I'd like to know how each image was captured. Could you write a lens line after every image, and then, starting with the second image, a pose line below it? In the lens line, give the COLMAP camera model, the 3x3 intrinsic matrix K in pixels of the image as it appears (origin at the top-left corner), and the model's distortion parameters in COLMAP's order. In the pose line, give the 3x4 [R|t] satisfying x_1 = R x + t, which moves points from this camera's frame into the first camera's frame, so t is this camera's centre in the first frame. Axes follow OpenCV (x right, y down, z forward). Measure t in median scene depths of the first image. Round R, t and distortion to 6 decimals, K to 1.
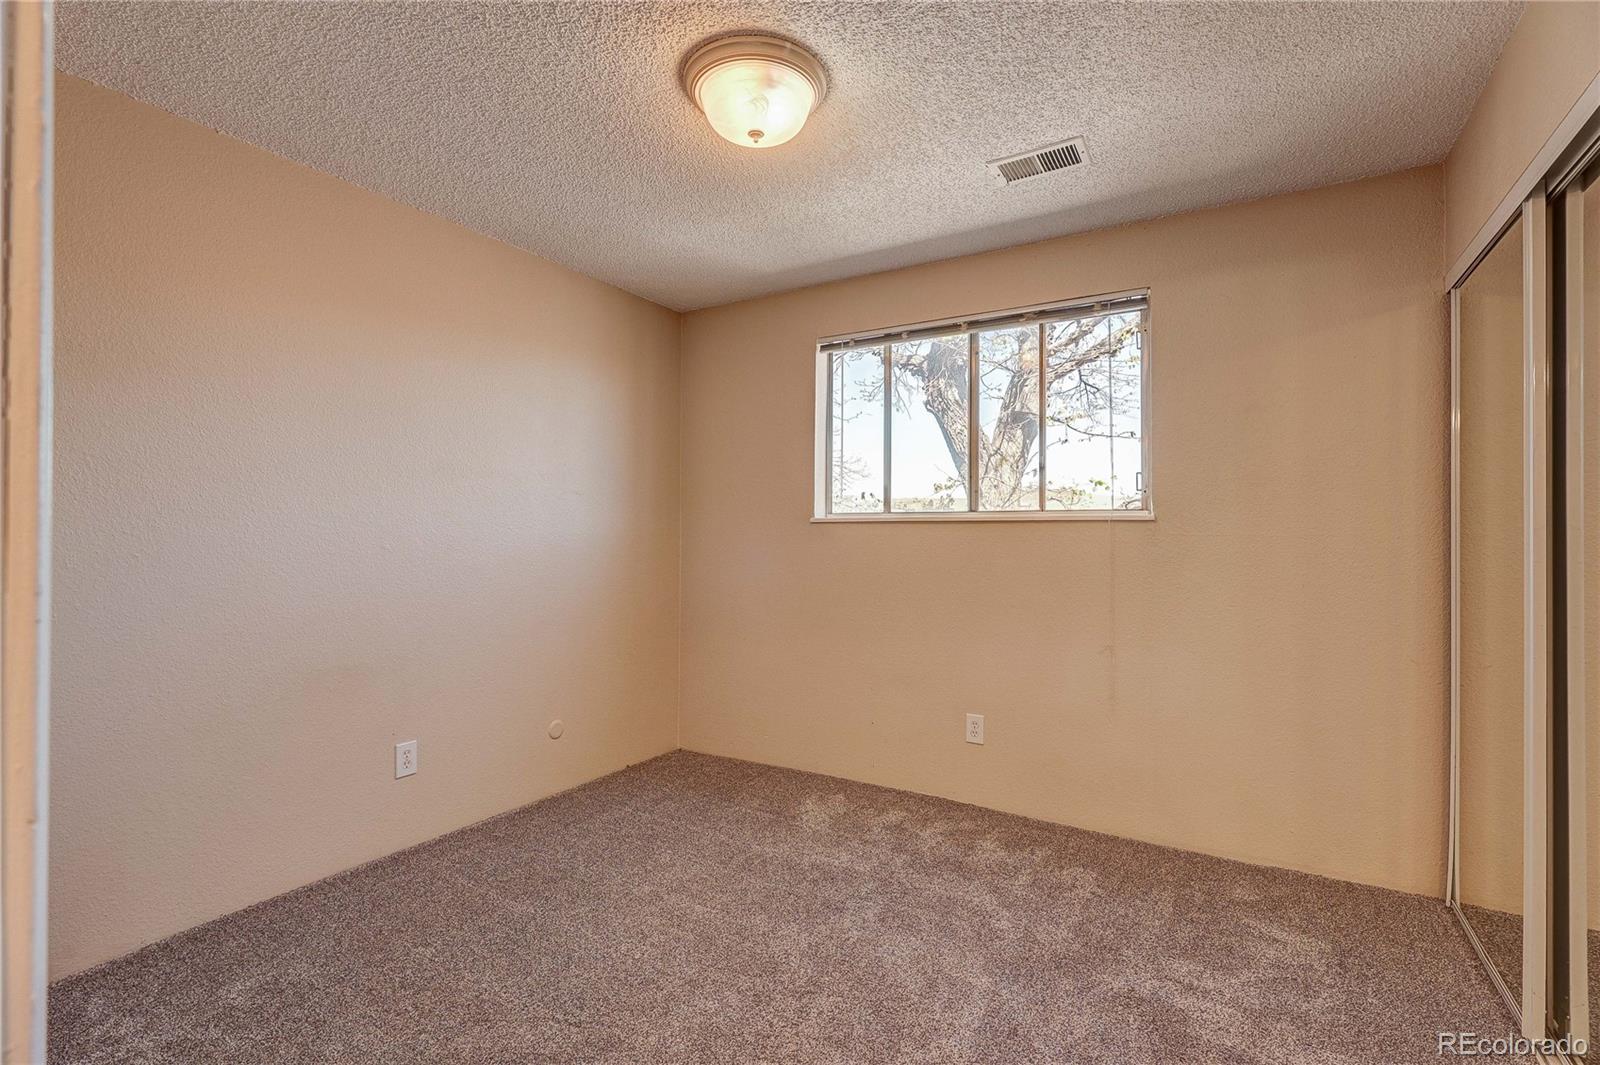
lens RADIAL K [[740.1, 0, 800.0], [0, 740.1, 532.5], [0, 0, 1]] dist [-0.000890, -0.000042]
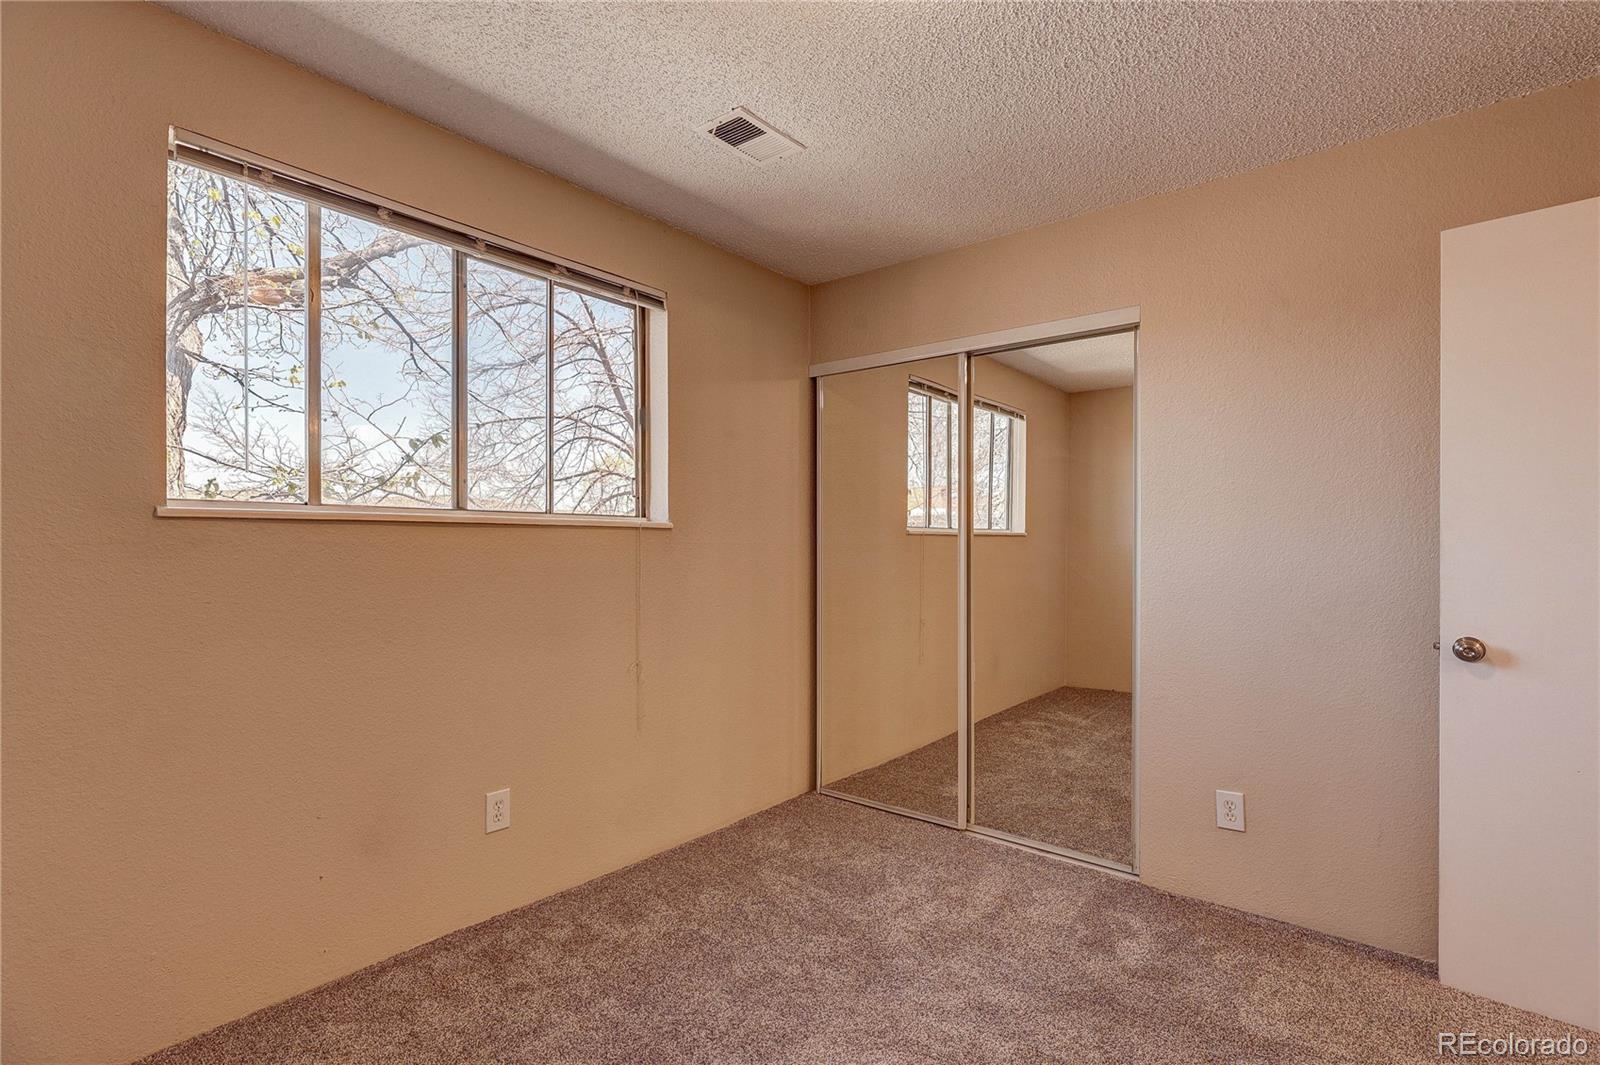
lens RADIAL K [[748.9, 0, 798.4], [0, 748.9, 547.7], [0, 0, 1]] dist [-0.000715, -0.000131]
pose [[0.140085, -0.009461, 0.990094, -0.480662], [-0.007293, 0.999917, 0.010586, -0.001929], [-0.990113, -0.008703, 0.140004, 0.655943]]
